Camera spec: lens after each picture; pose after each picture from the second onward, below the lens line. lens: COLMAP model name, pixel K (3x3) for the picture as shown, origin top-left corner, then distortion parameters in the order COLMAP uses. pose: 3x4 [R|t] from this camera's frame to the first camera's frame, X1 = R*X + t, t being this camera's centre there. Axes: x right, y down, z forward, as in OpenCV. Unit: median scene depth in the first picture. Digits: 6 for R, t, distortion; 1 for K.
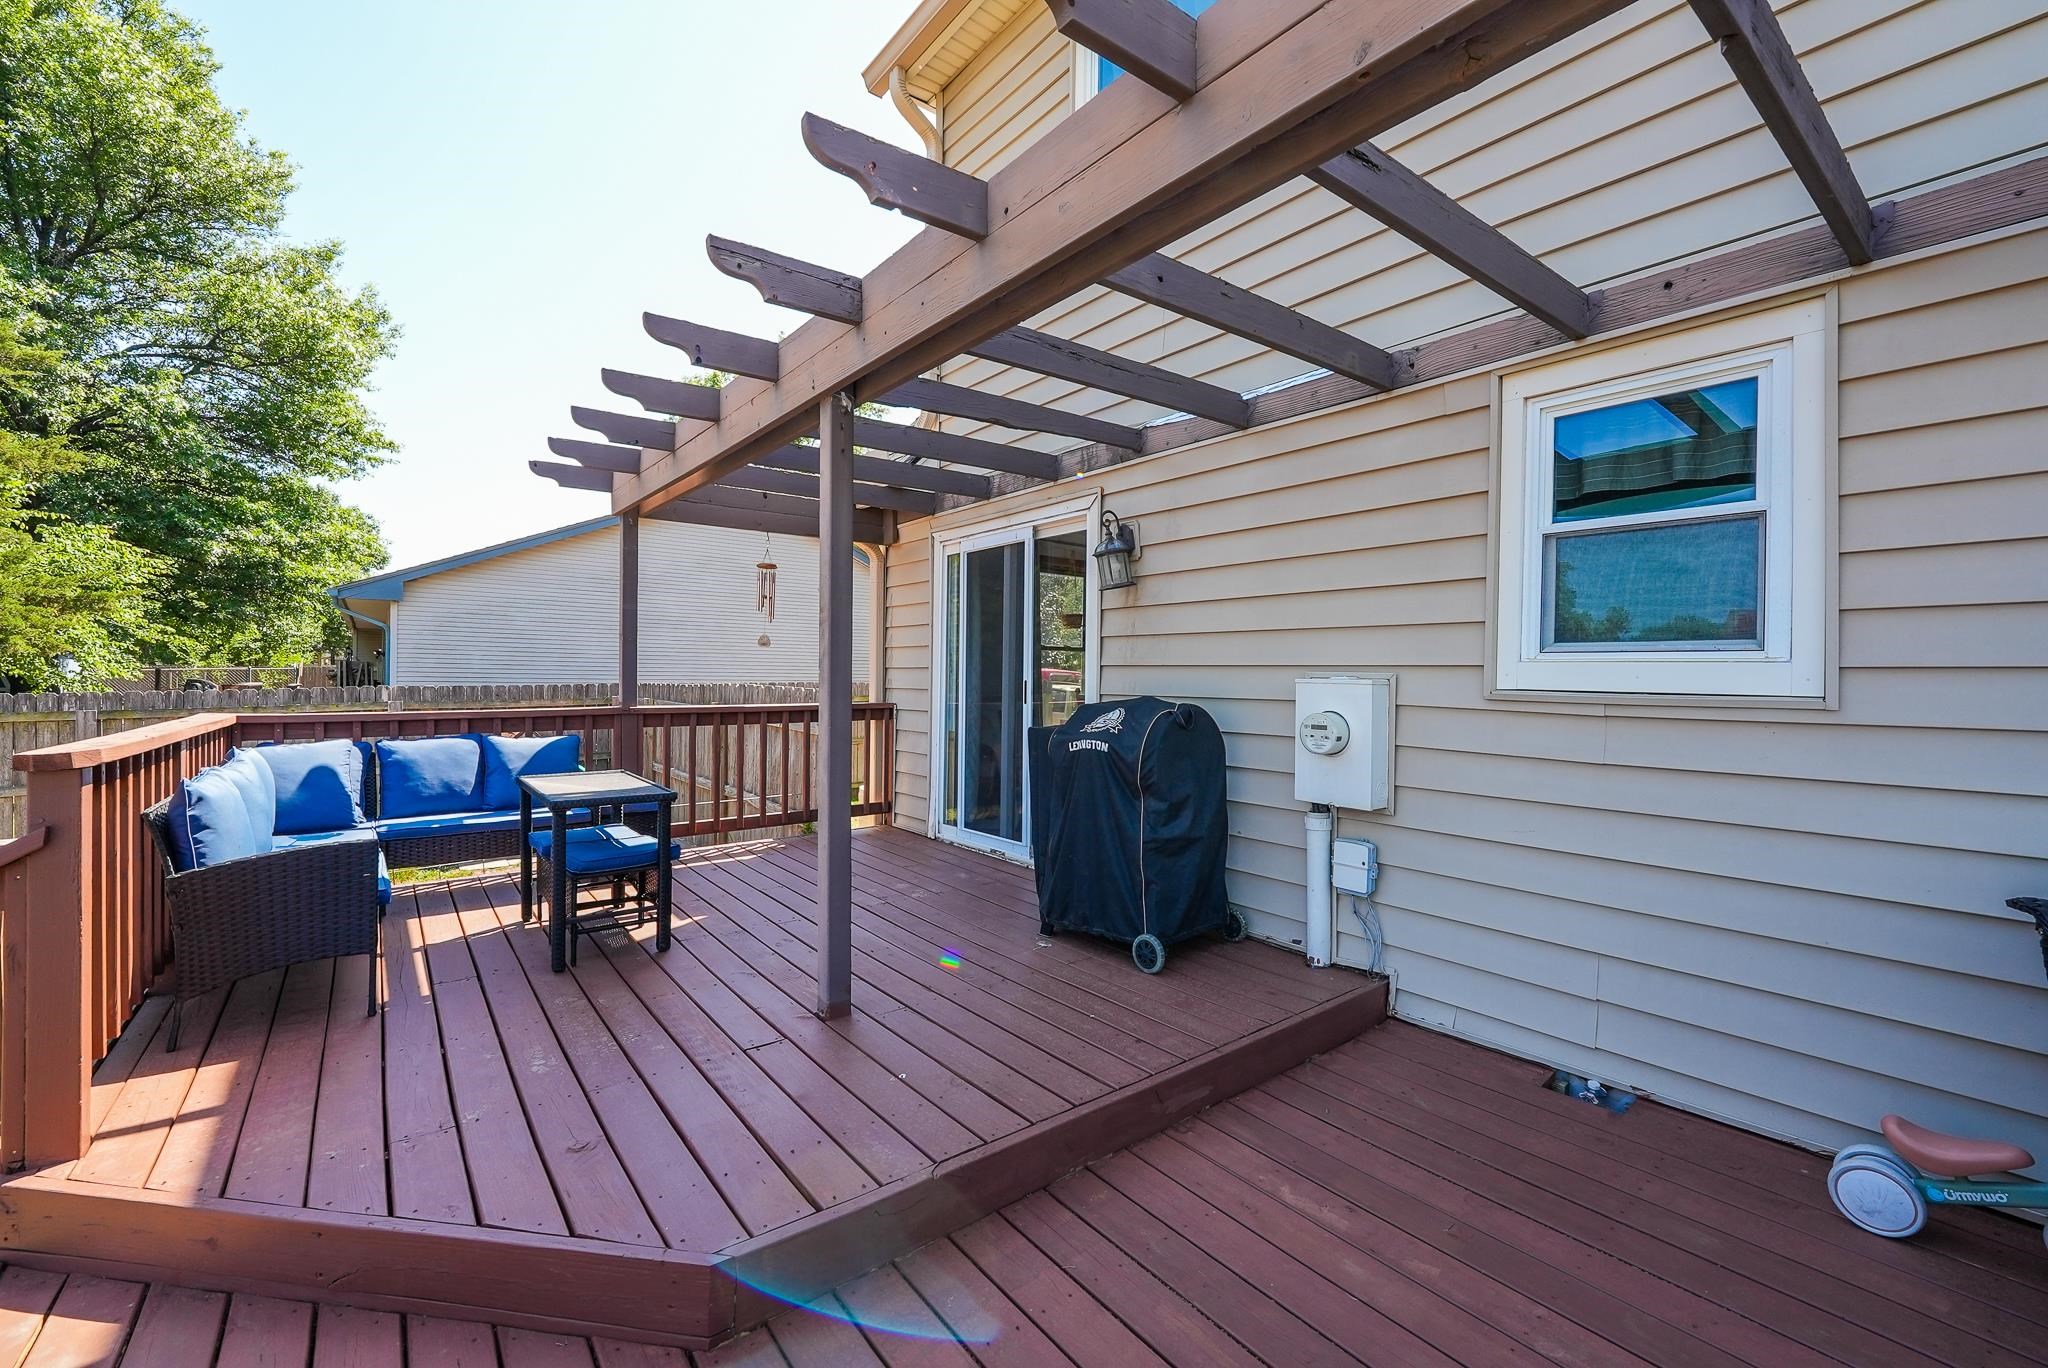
lens RADIAL K [[833.2, 0, 1040.6], [0, 833.2, 688.2], [0, 0, 1]] dist [-0.009528, -0.001242]
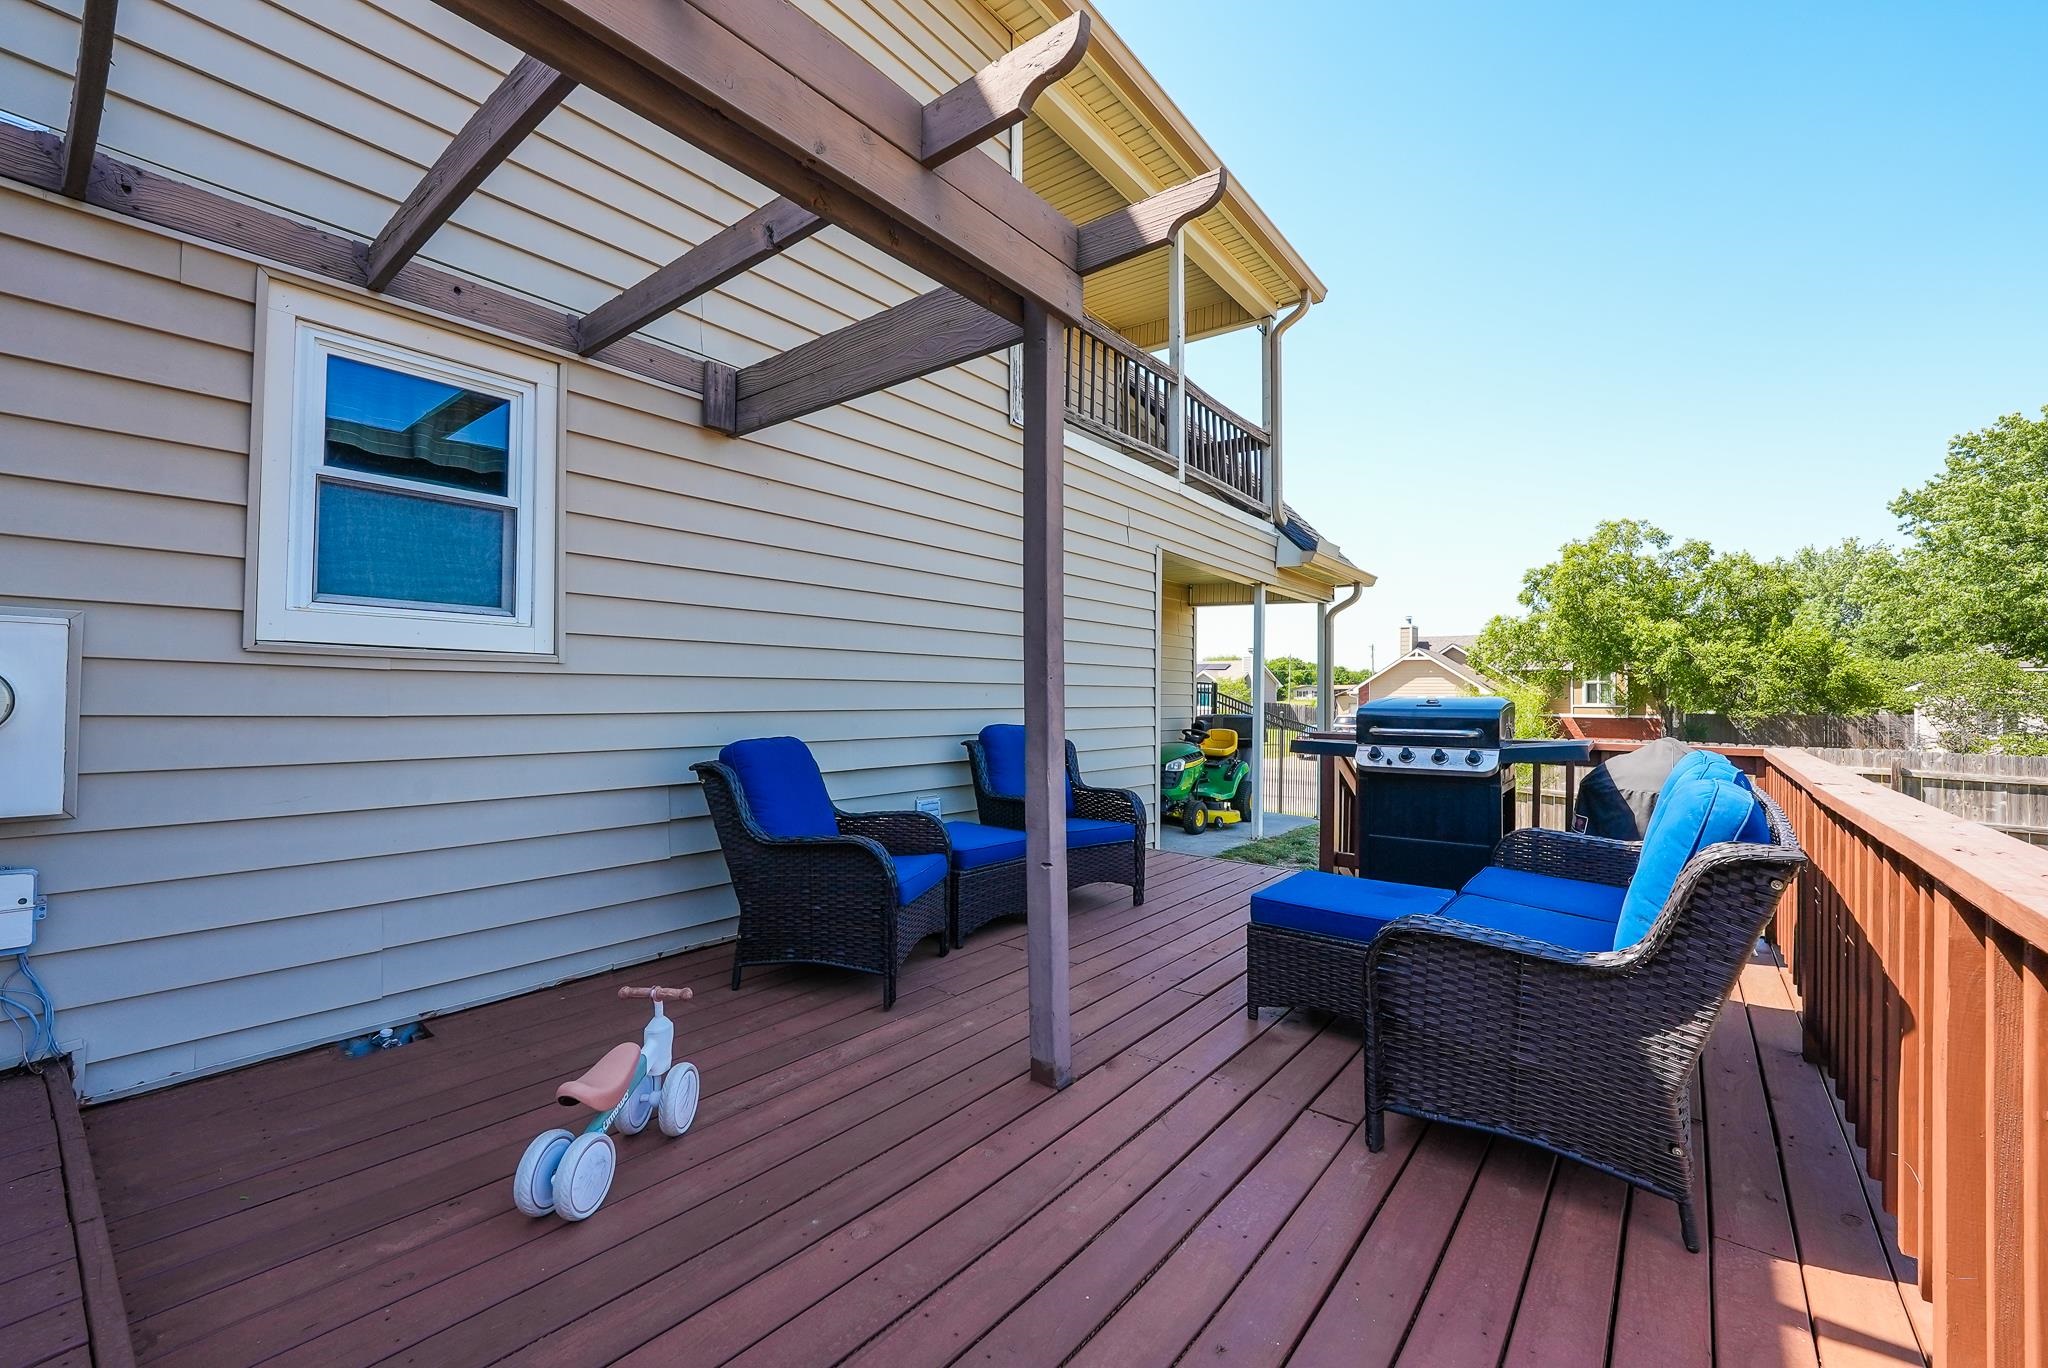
lens RADIAL K [[833.2, 0, 1034.3], [0, 833.2, 679.4], [0, 0, 1]] dist [-0.009528, -0.001242]
pose [[-0.227654, -0.004485, 0.973732, -0.447792], [-0.006917, 0.999972, 0.002988, 0.032531], [-0.973718, -0.006055, -0.227679, 0.407882]]
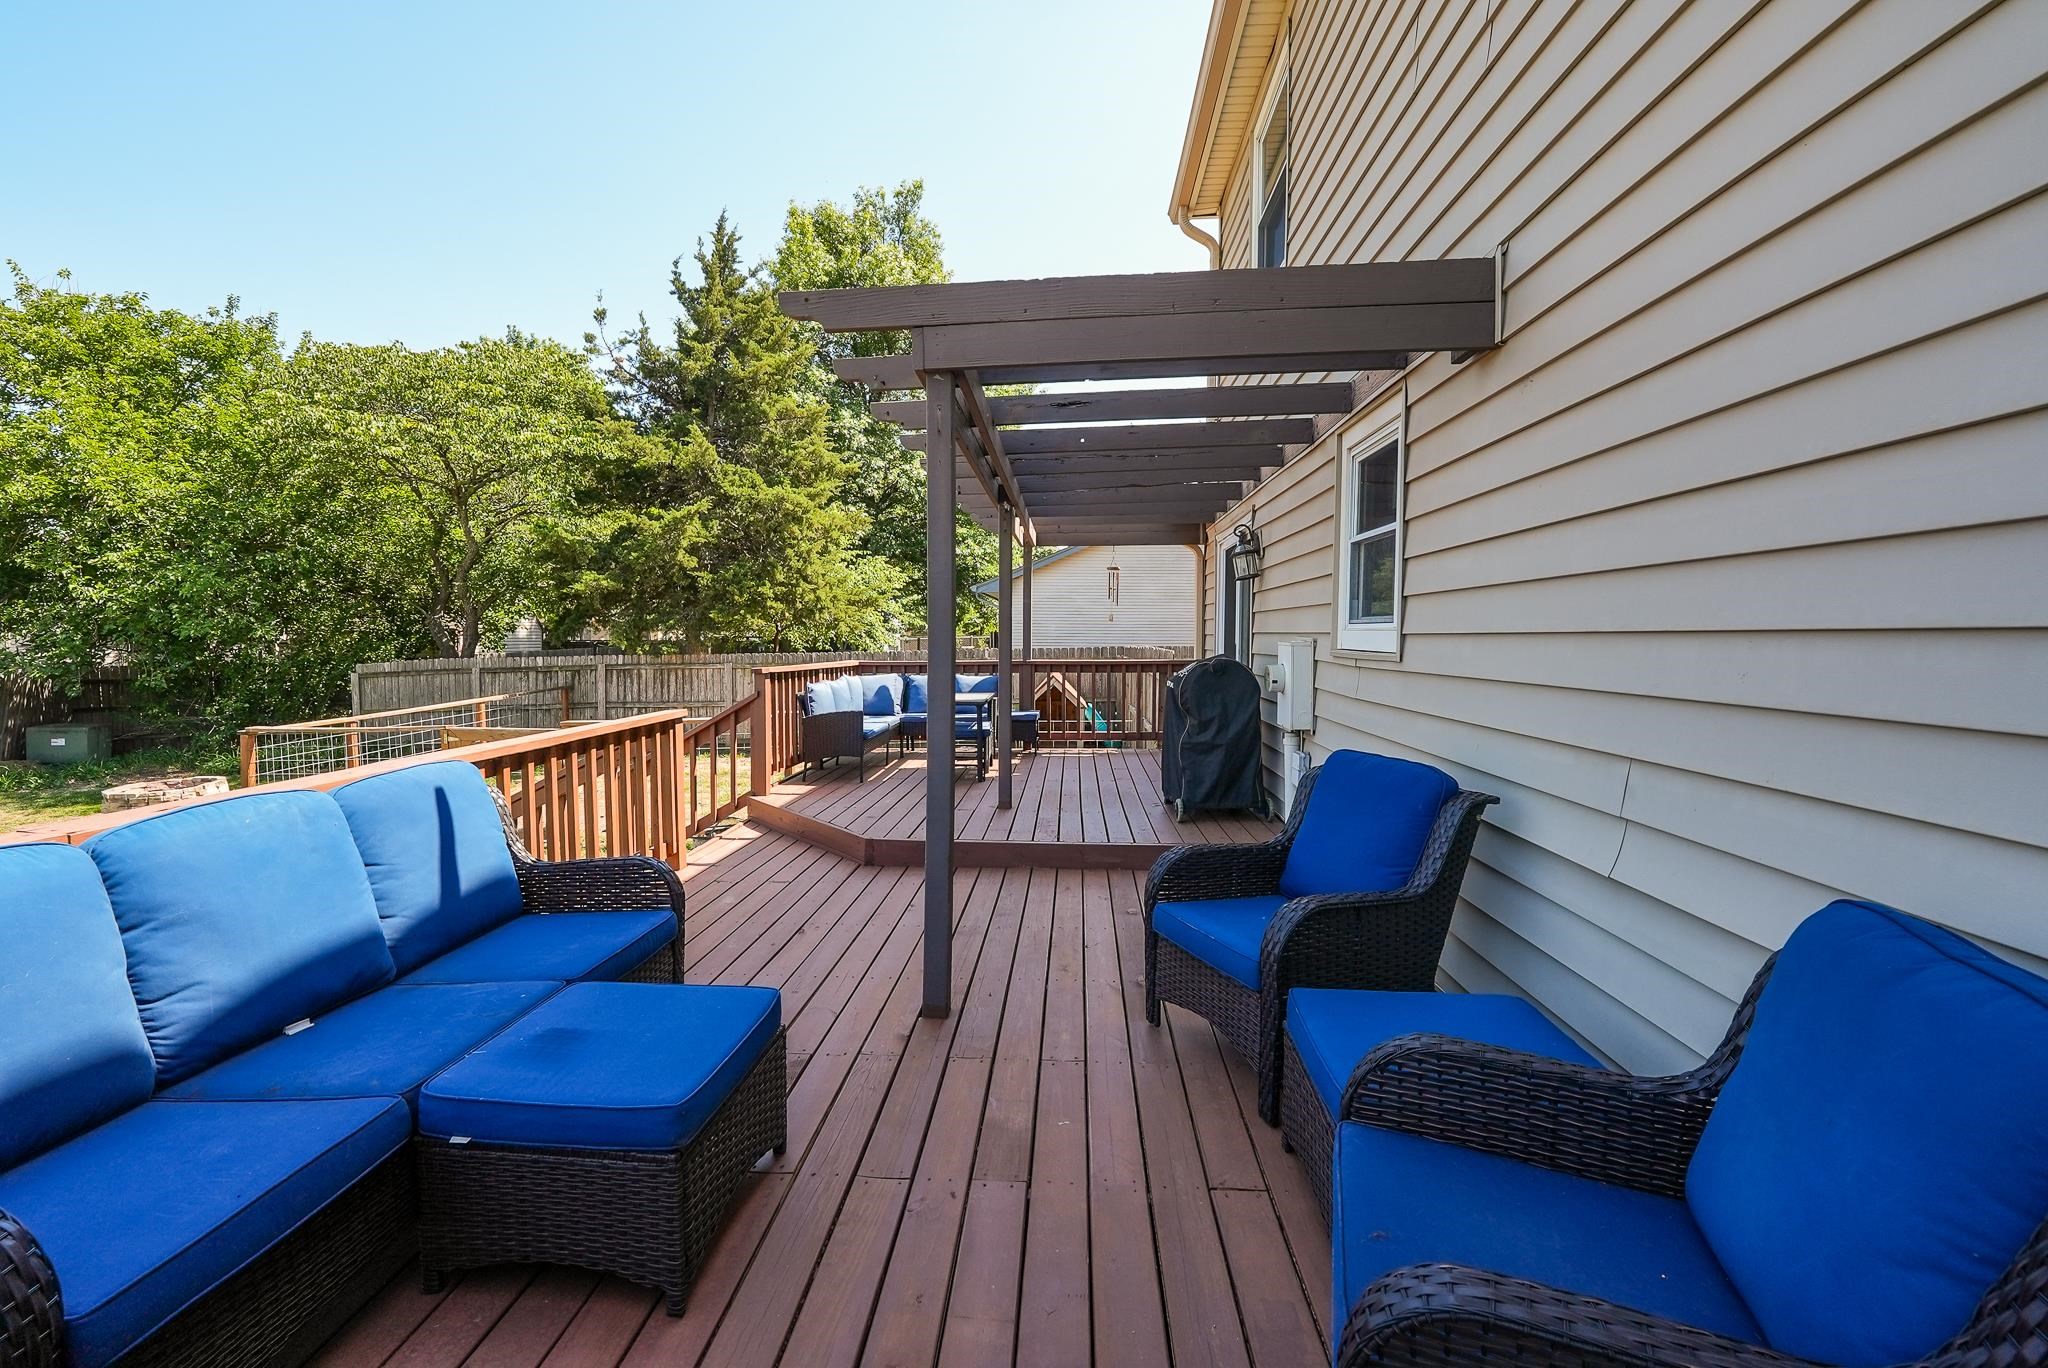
lens RADIAL K [[833.2, 0, 1018.9], [0, 833.2, 679.7], [0, 0, 1]] dist [-0.009528, -0.001242]
pose [[0.736682, 0.023773, -0.675822, 1.111970], [0.000291, 0.999371, 0.035472, 0.002908], [0.676239, -0.026328, 0.736211, -0.460243]]
